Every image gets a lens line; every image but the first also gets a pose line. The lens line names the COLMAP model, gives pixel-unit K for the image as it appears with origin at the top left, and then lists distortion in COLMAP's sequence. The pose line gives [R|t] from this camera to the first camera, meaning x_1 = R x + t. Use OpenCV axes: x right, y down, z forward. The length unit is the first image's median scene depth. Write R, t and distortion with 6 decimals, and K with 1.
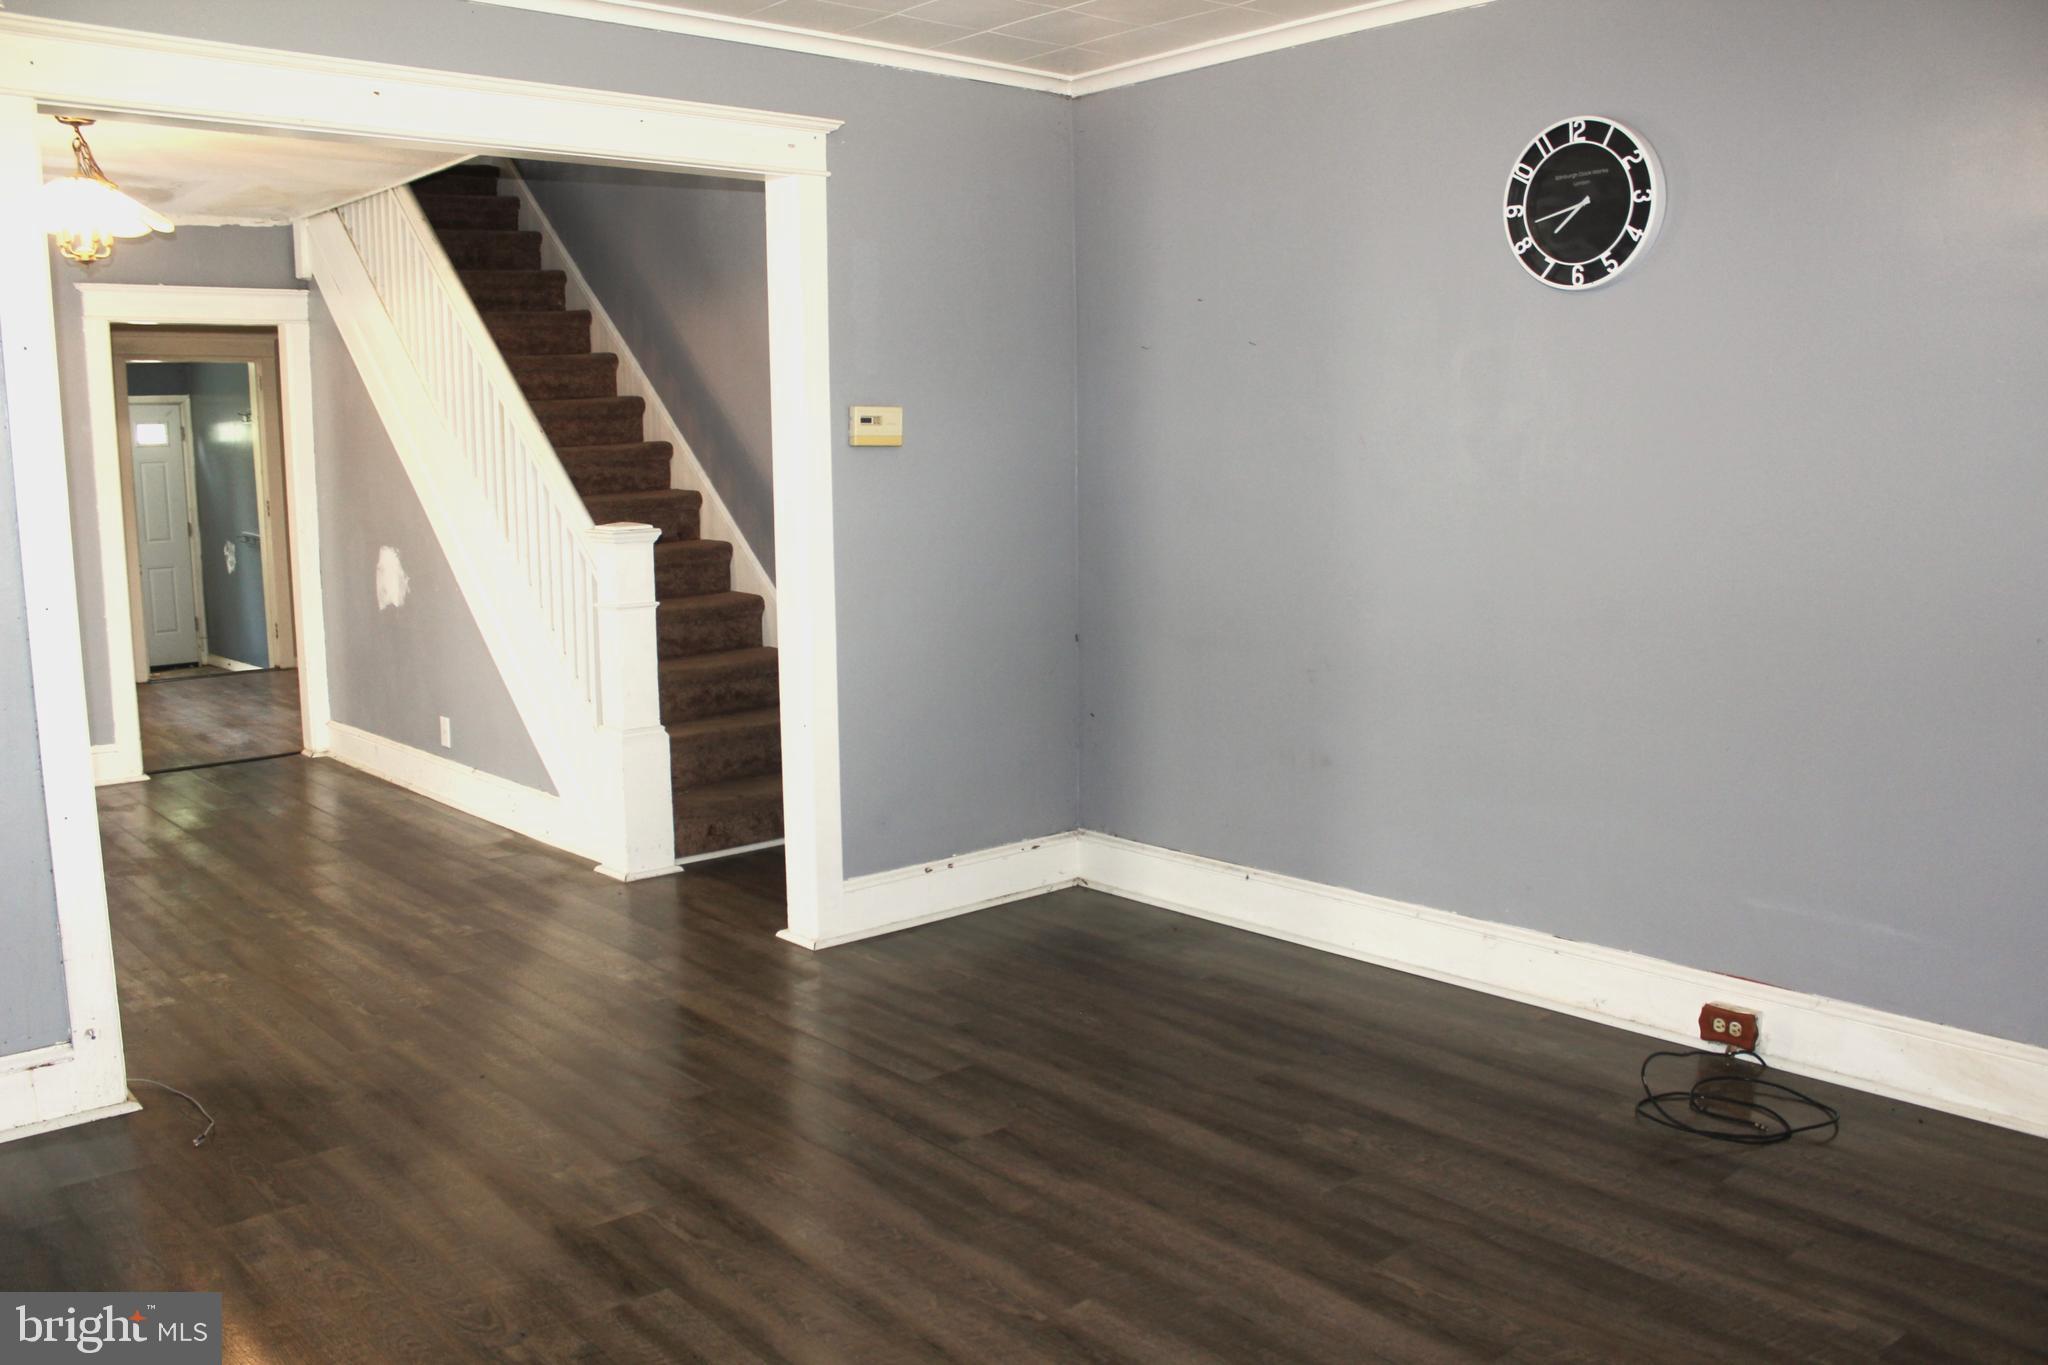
lens RADIAL K [[1689.4, 0, 1018.7], [0, 1689.4, 693.1], [0, 0, 1]] dist [-0.163109, 0.144101]
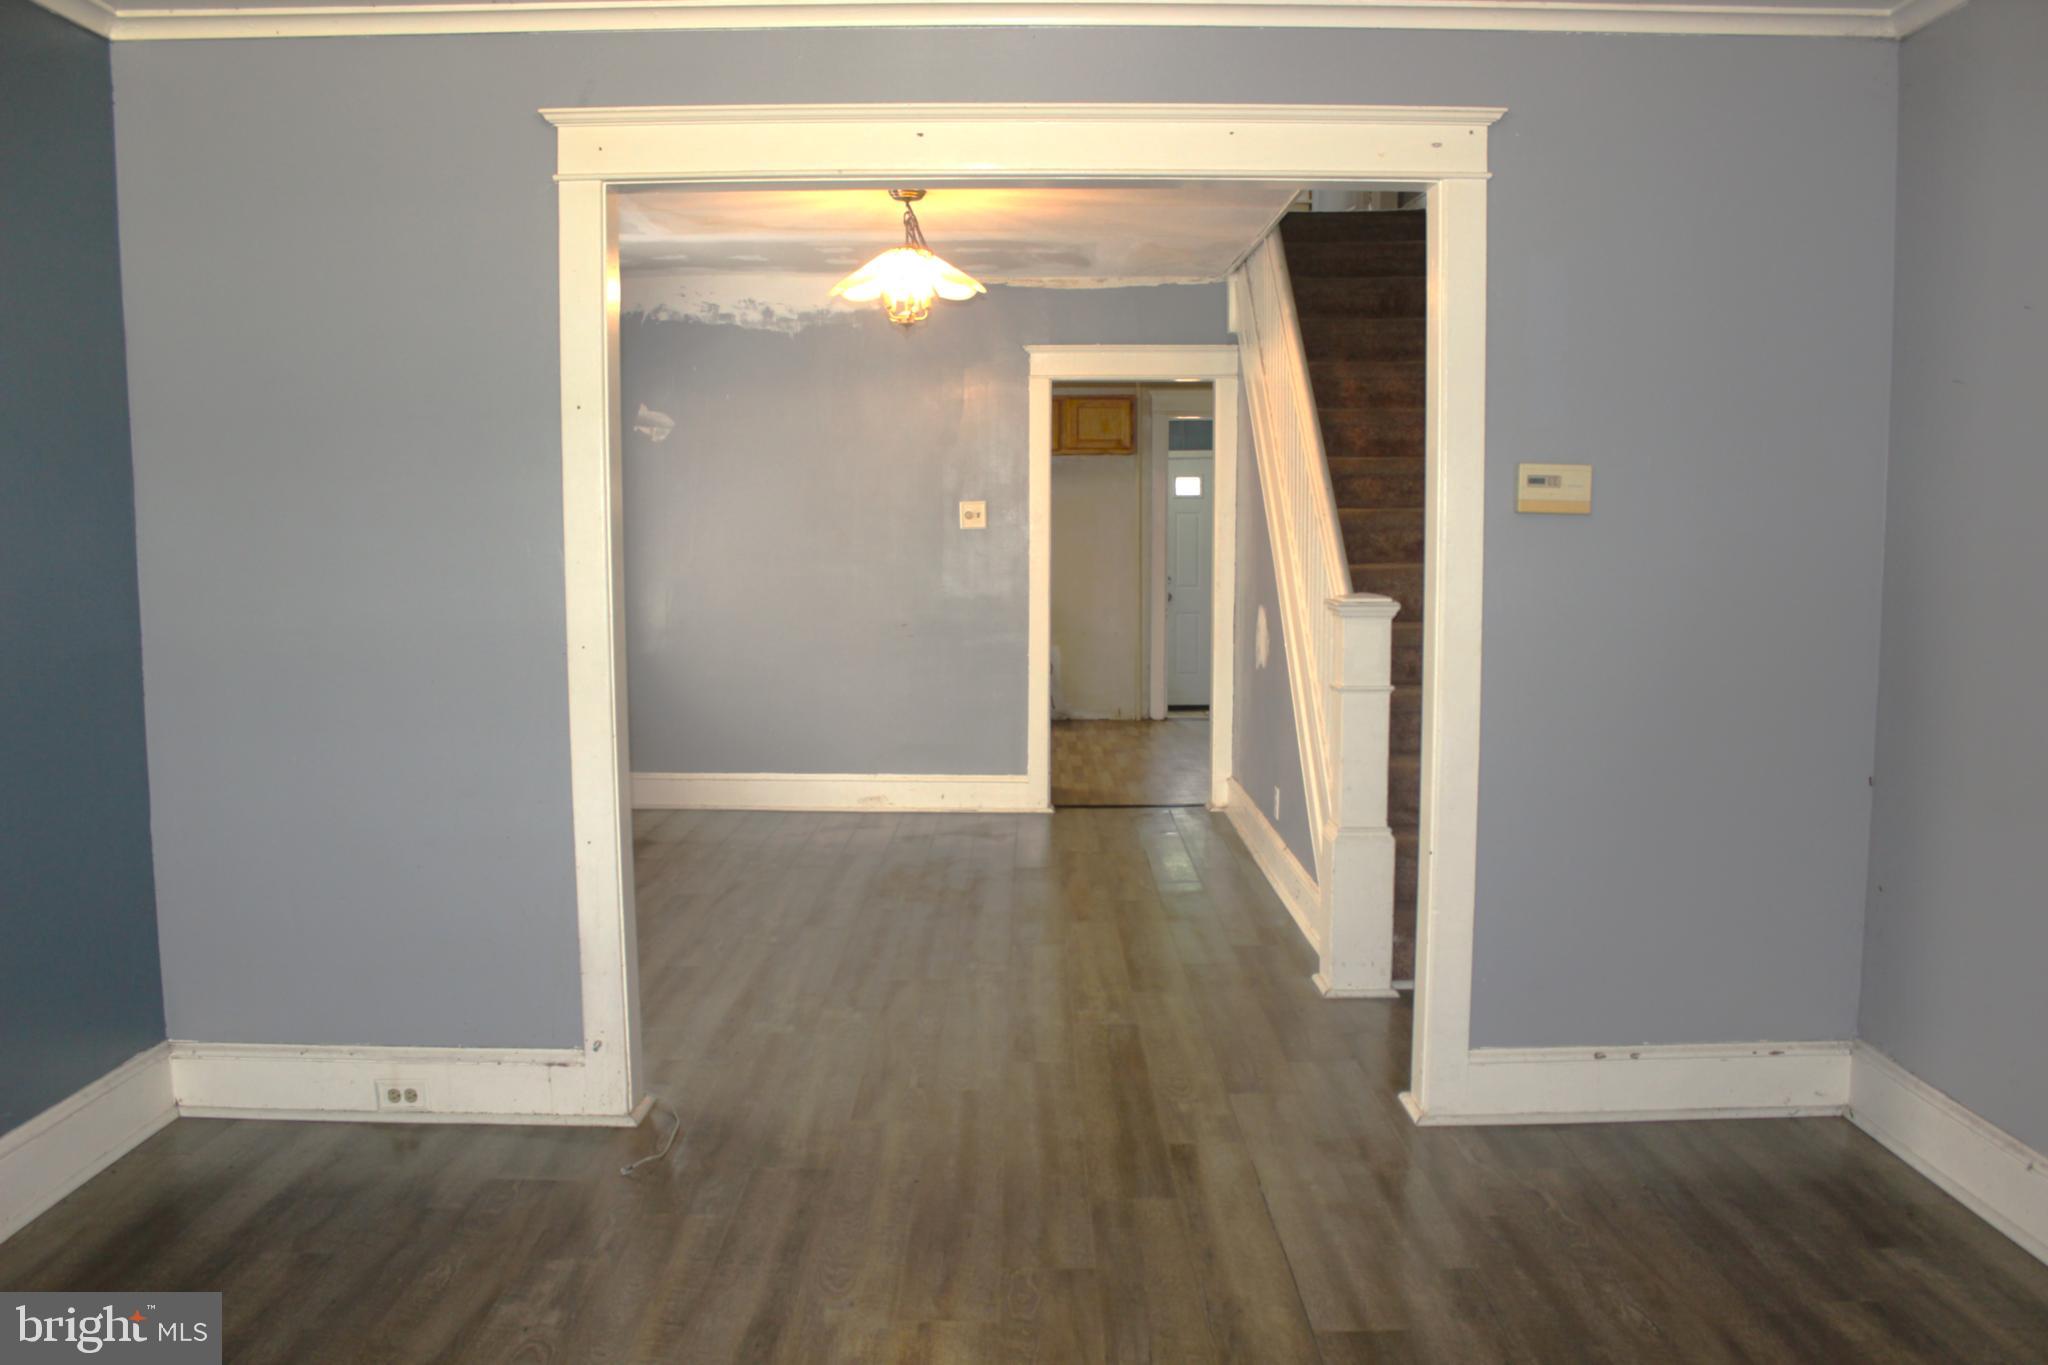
lens RADIAL K [[1689.4, 0, 1026.0], [0, 1689.4, 694.2], [0, 0, 1]] dist [-0.163109, 0.144101]
pose [[0.750061, 0.080850, -0.656408, 0.276099], [-0.103955, 0.994575, 0.003715, -0.043402], [0.653148, 0.065451, 0.754397, 0.278876]]
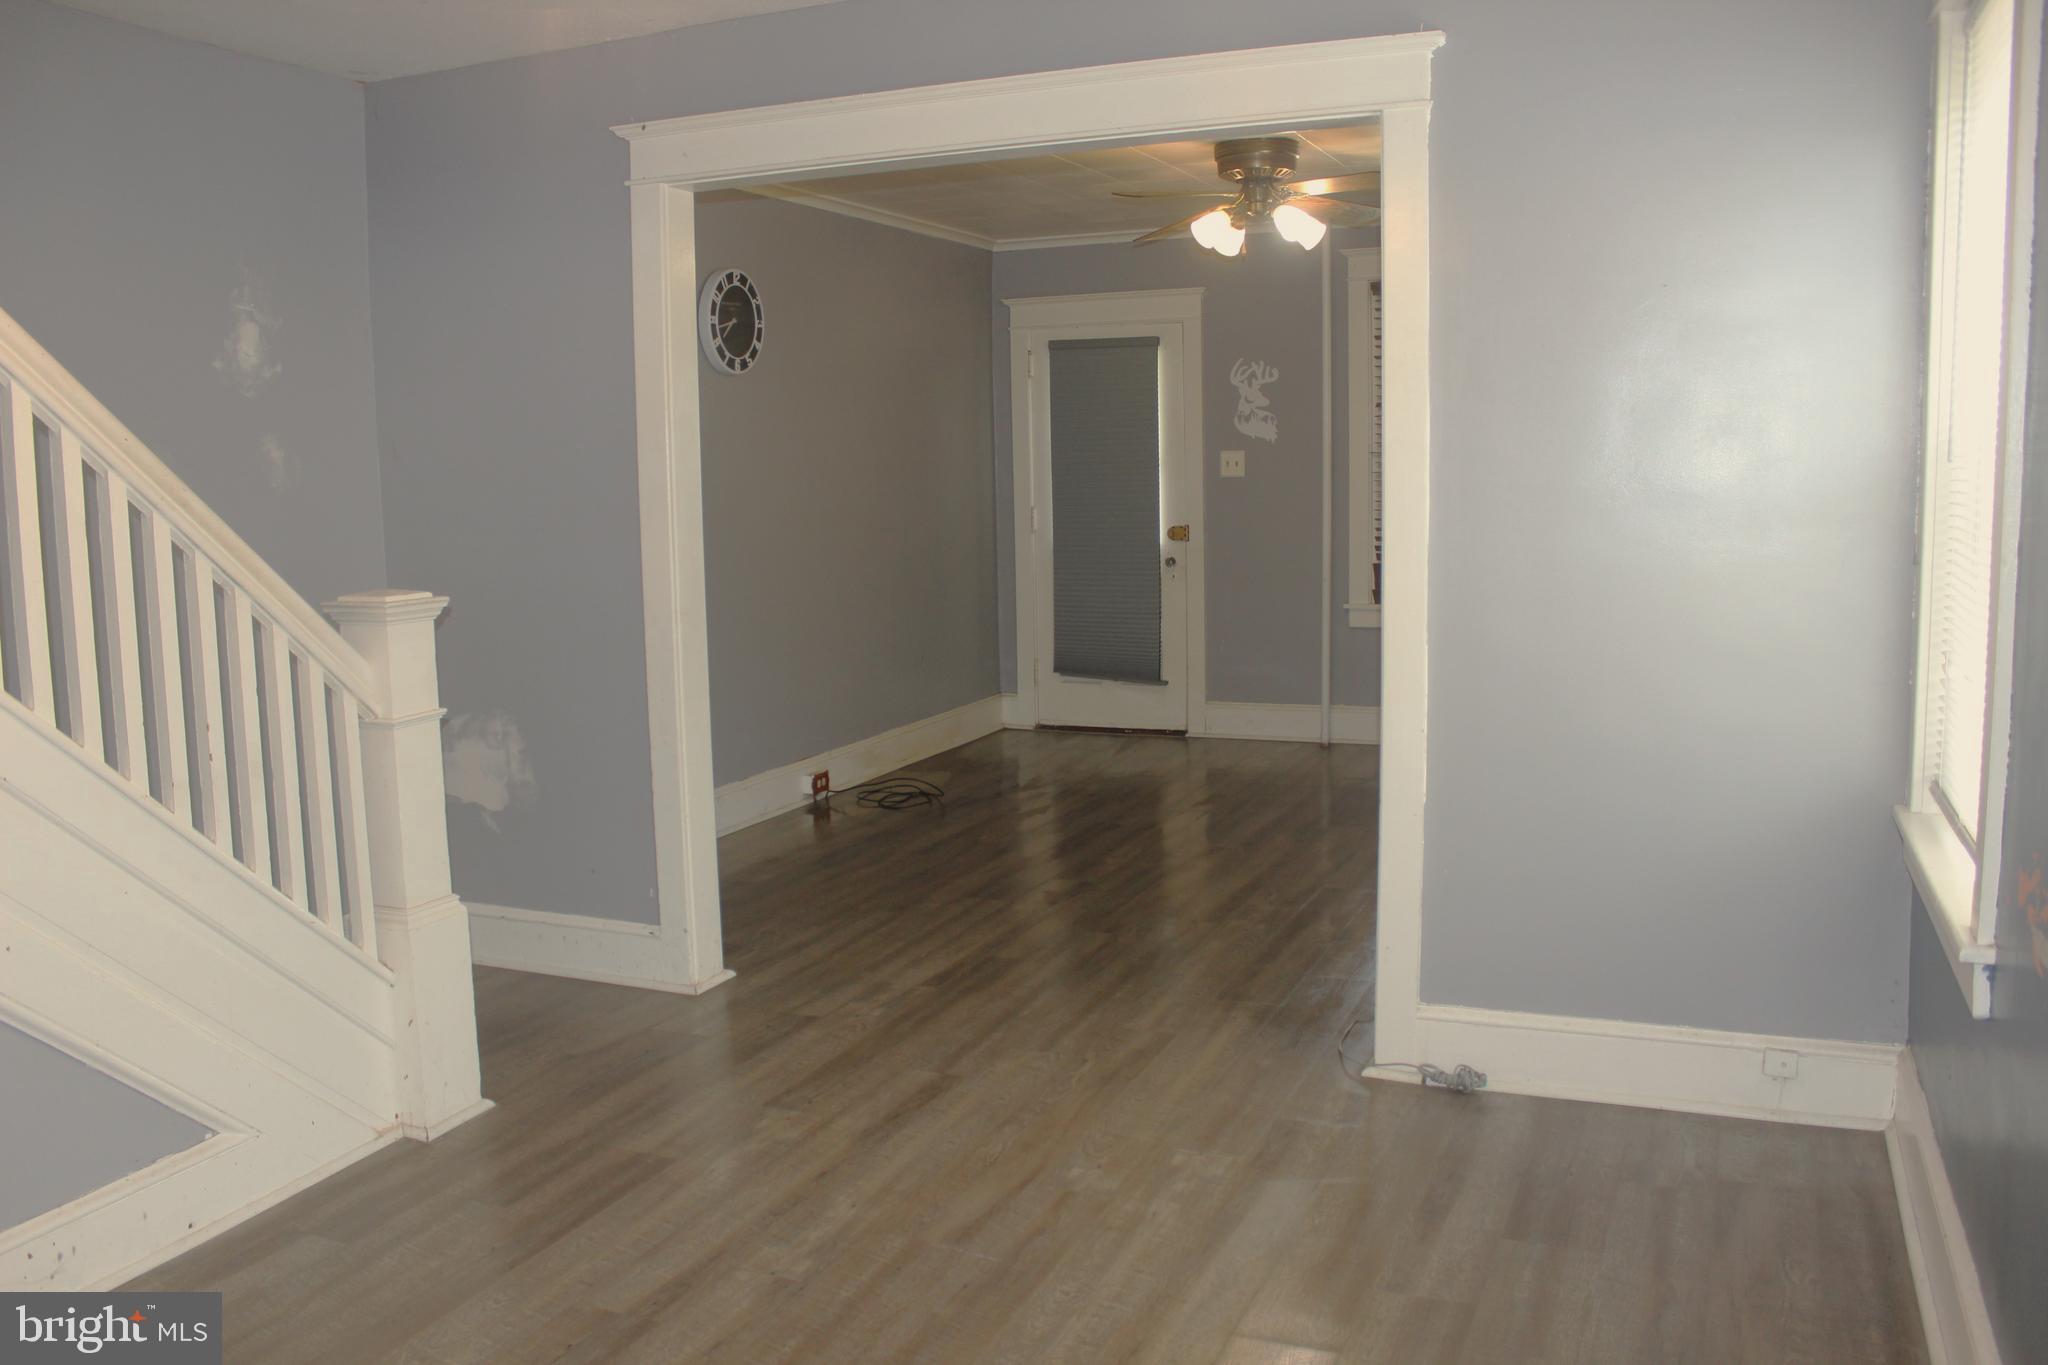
lens RADIAL K [[1689.4, 0, 1018.0], [0, 1689.4, 684.3], [0, 0, 1]] dist [-0.163109, 0.144101]
pose [[-0.420446, -0.098332, 0.901973, -1.177220], [0.163556, 0.969611, 0.181945, -0.182954], [-0.892454, 0.224022, -0.391586, 1.327023]]
